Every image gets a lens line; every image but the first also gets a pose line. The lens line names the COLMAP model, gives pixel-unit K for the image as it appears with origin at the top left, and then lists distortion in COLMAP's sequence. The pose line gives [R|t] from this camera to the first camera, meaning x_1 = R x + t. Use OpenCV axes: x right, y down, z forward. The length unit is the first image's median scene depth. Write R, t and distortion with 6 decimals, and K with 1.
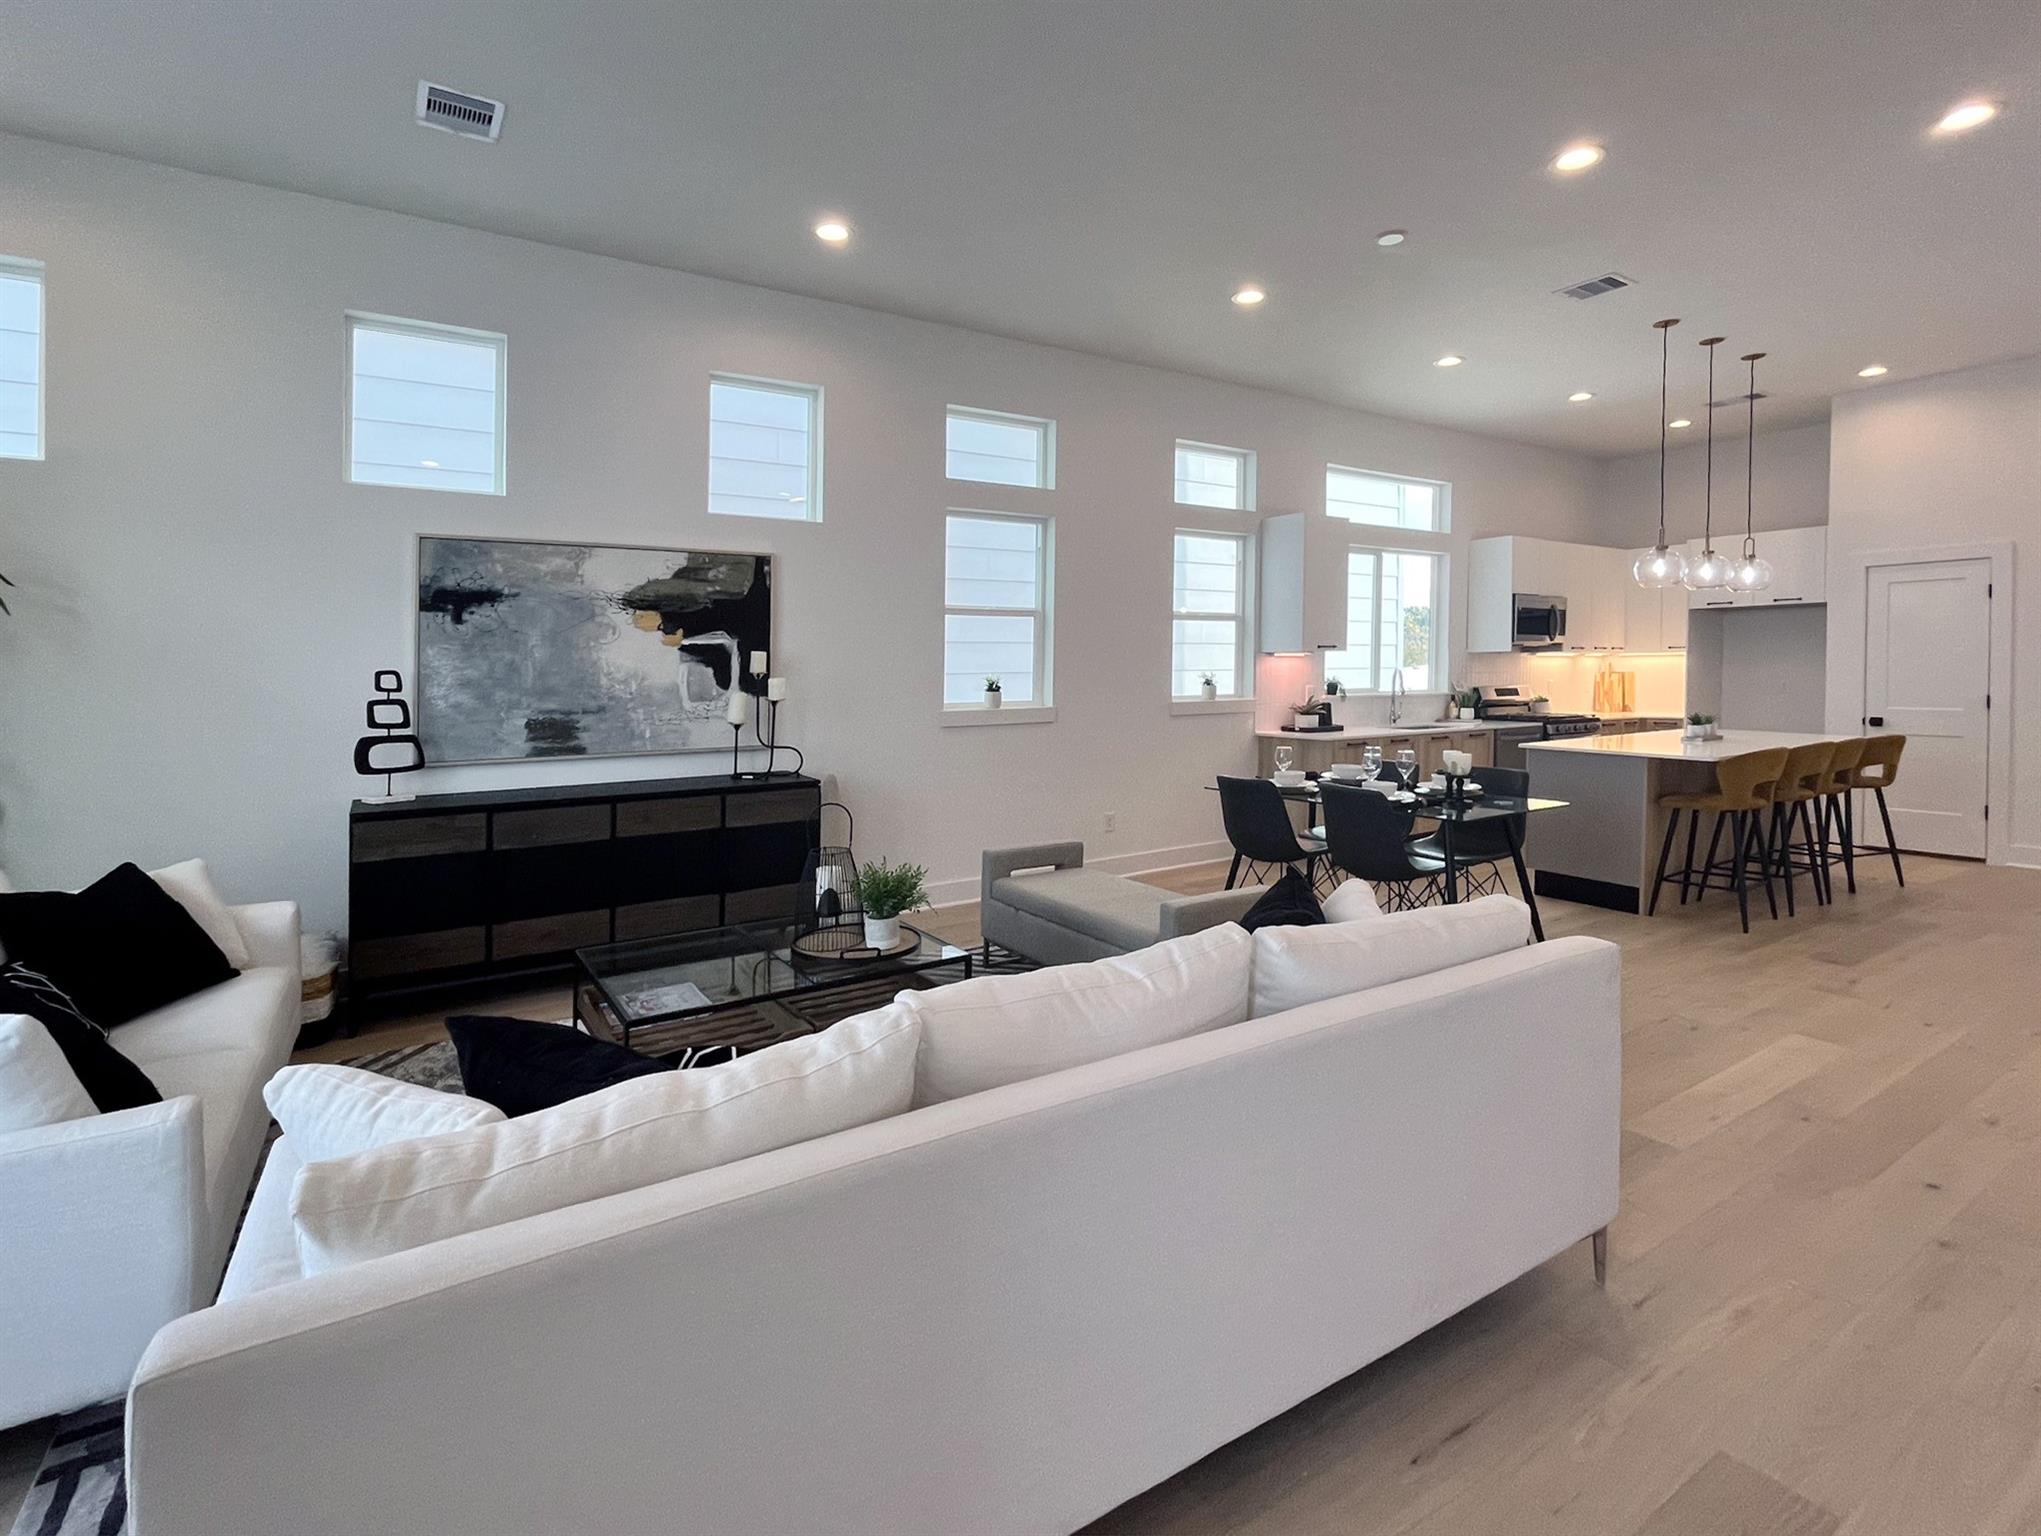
lens RADIAL K [[934.7, 0, 1019.7], [0, 934.7, 751.6], [0, 0, 1]] dist [0.000805, 0.000016]
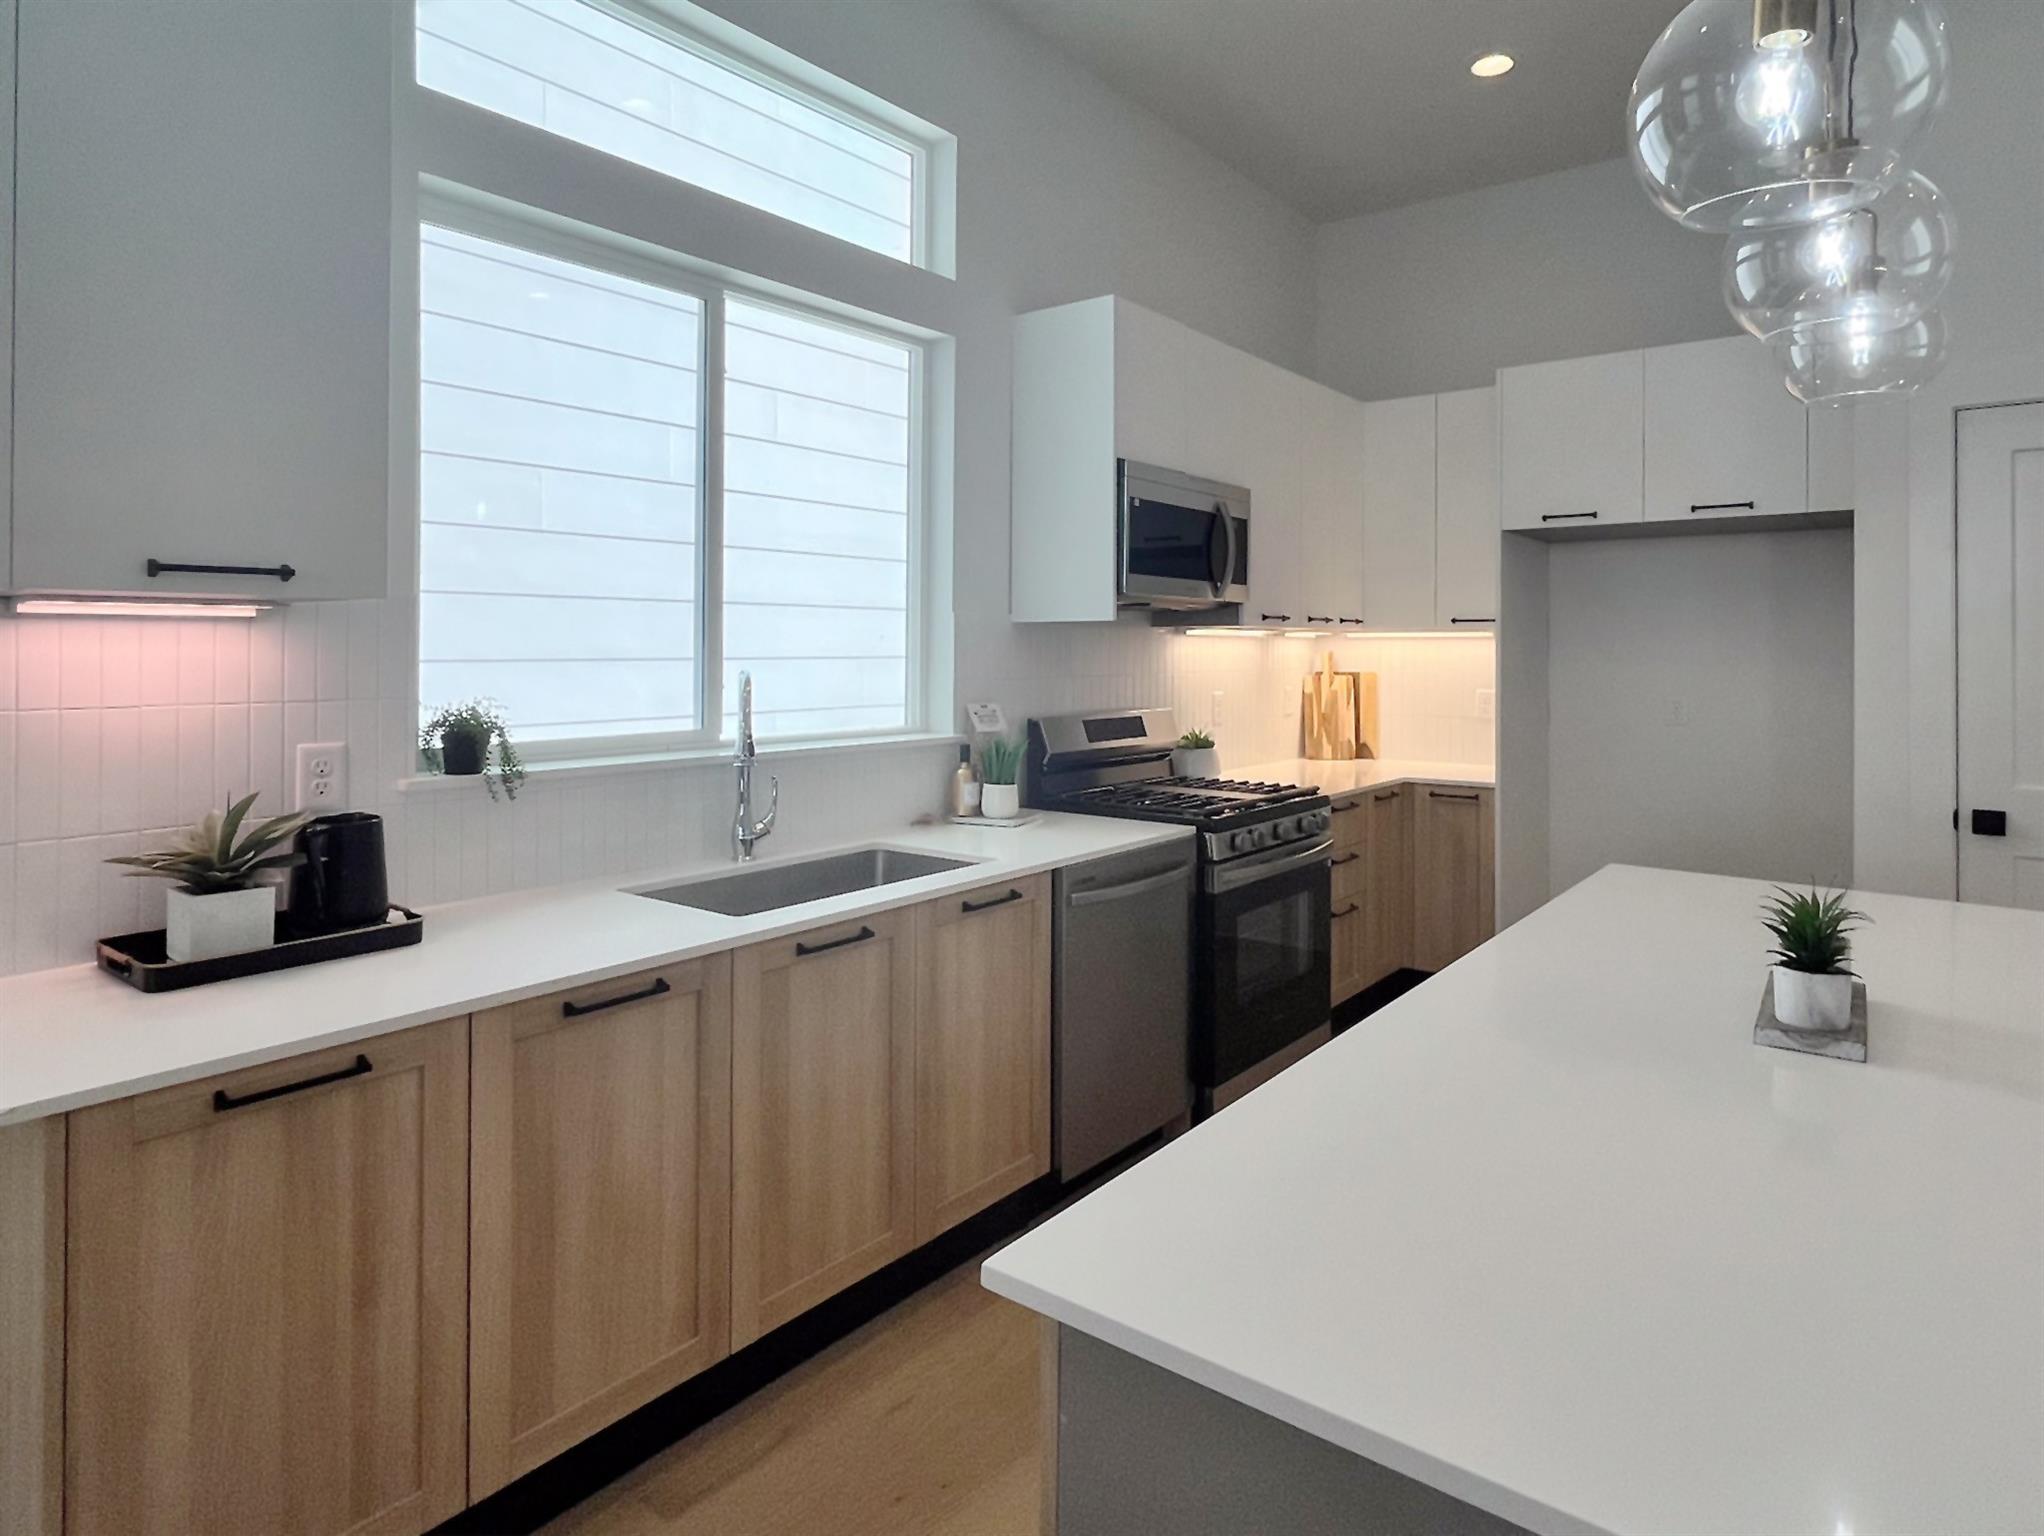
lens RADIAL K [[1174.1, 0, 1022.0], [0, 1174.1, 768.0], [0, 0, 1]] dist [0.046960, 0.000094]
pose [[0.942438, -0.021936, 0.333660, 0.602670], [0.016640, 0.999686, 0.018723, -0.106634], [-0.333966, -0.012093, 0.942508, 1.037822]]
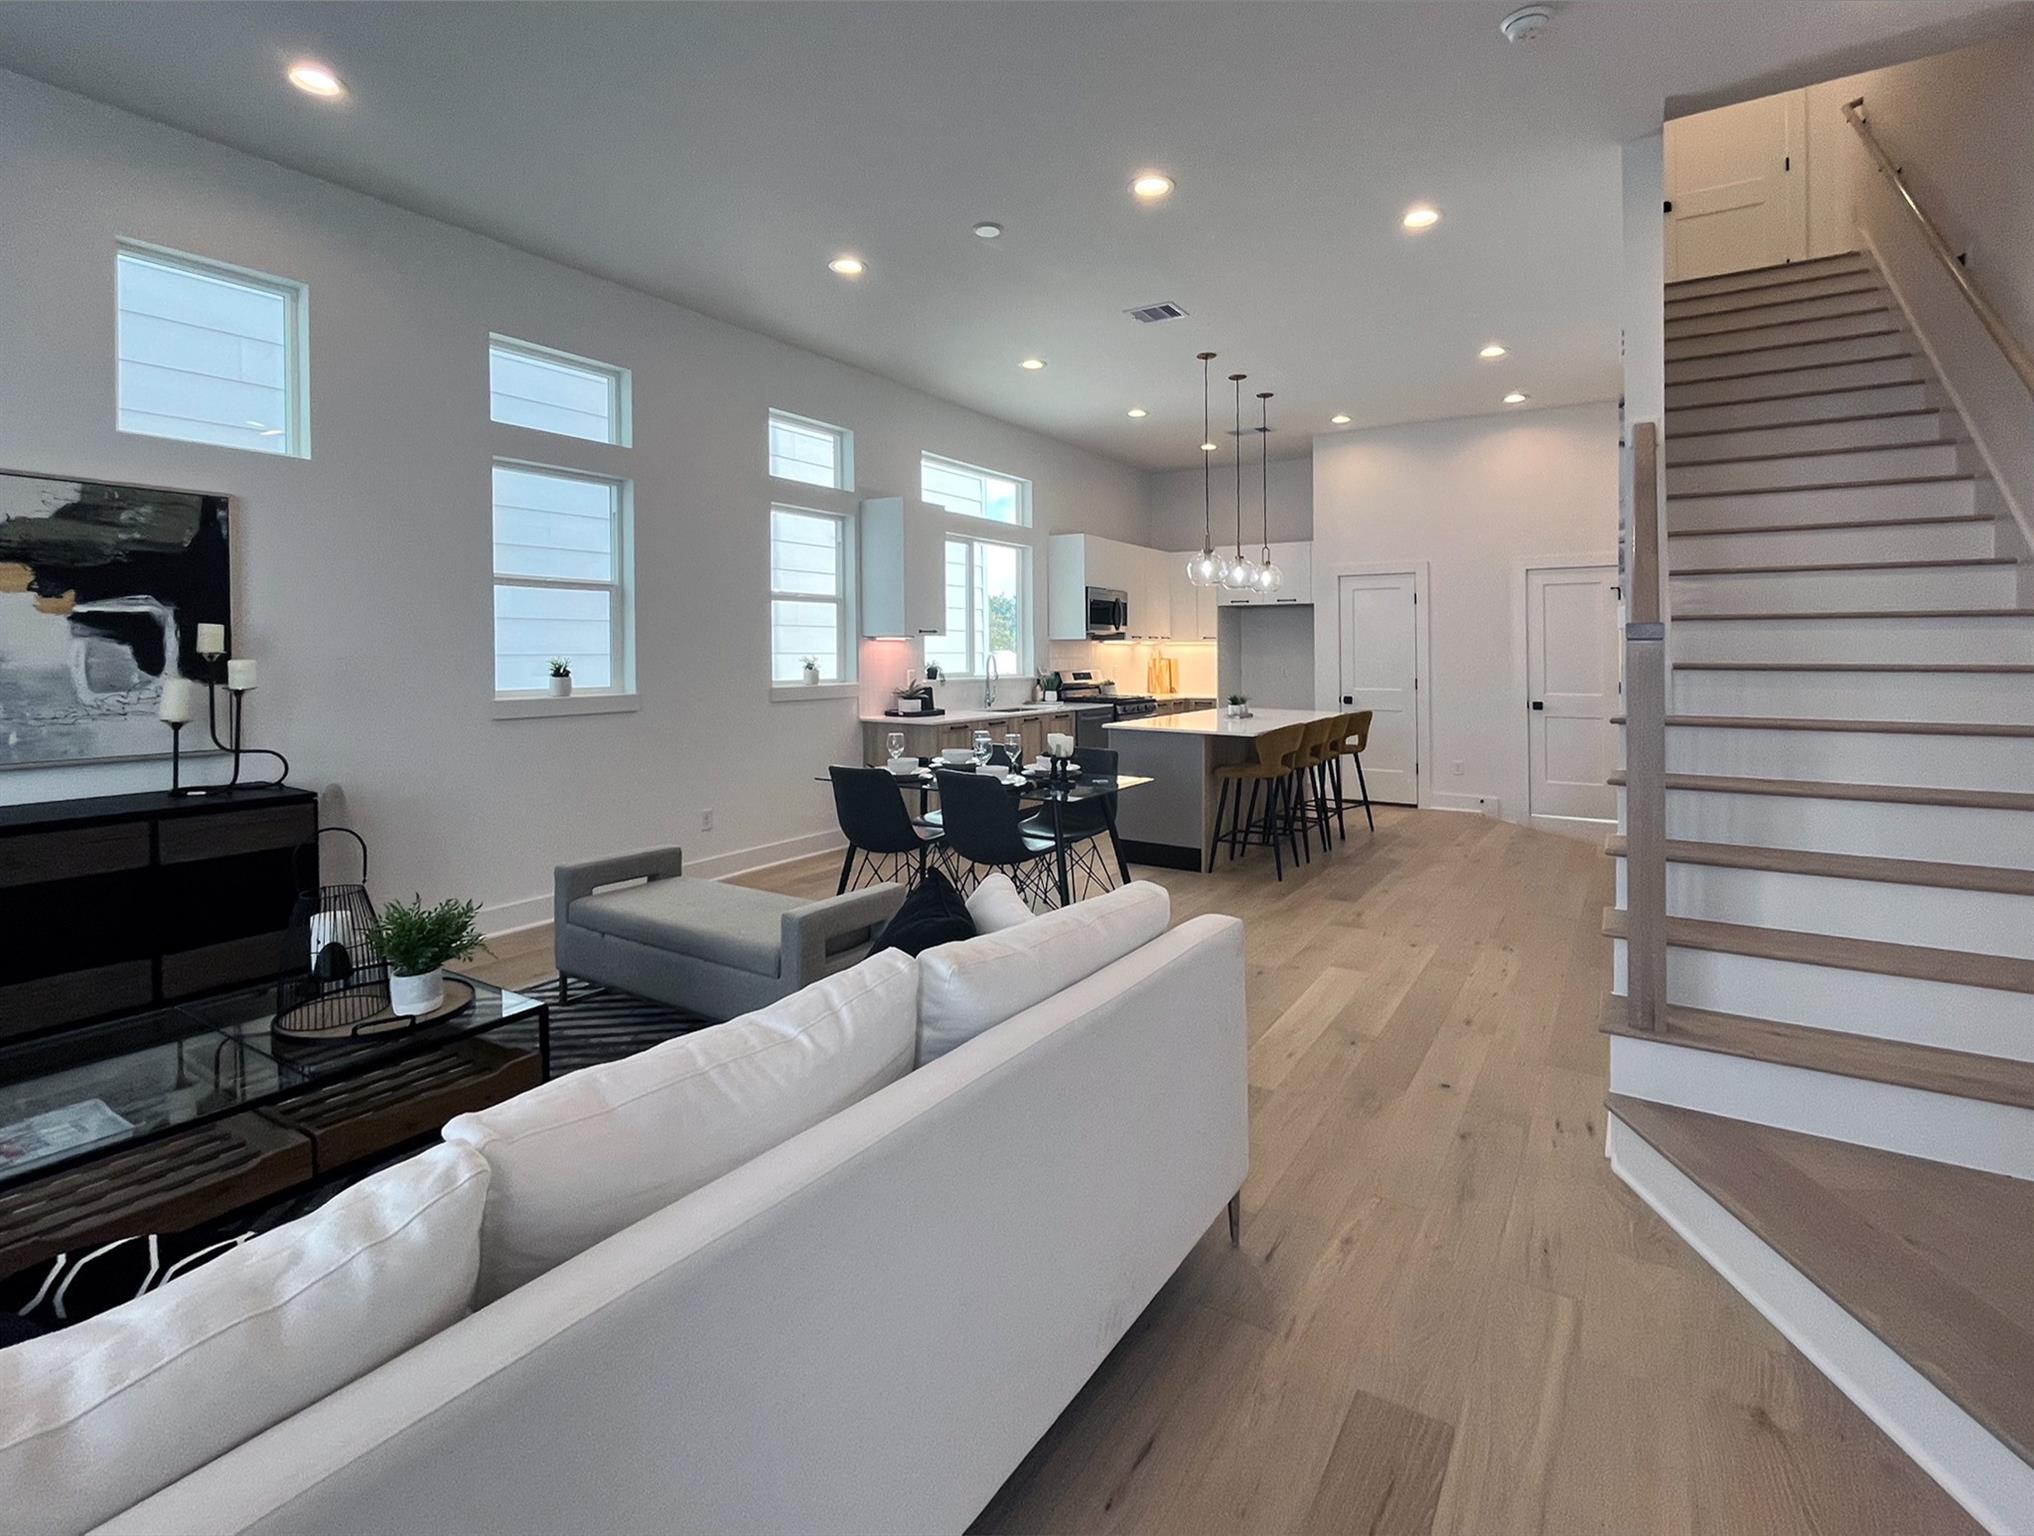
lens RADIAL K [[943.4, 0, 1029.2], [0, 943.4, 734.4], [0, 0, 1]] dist [-0.003922, -0.000437]
pose [[0.906216, -0.027029, 0.421951, -0.006536], [0.027642, 0.999607, 0.004667, -0.004468], [-0.421911, 0.007434, 0.906607, 0.045712]]
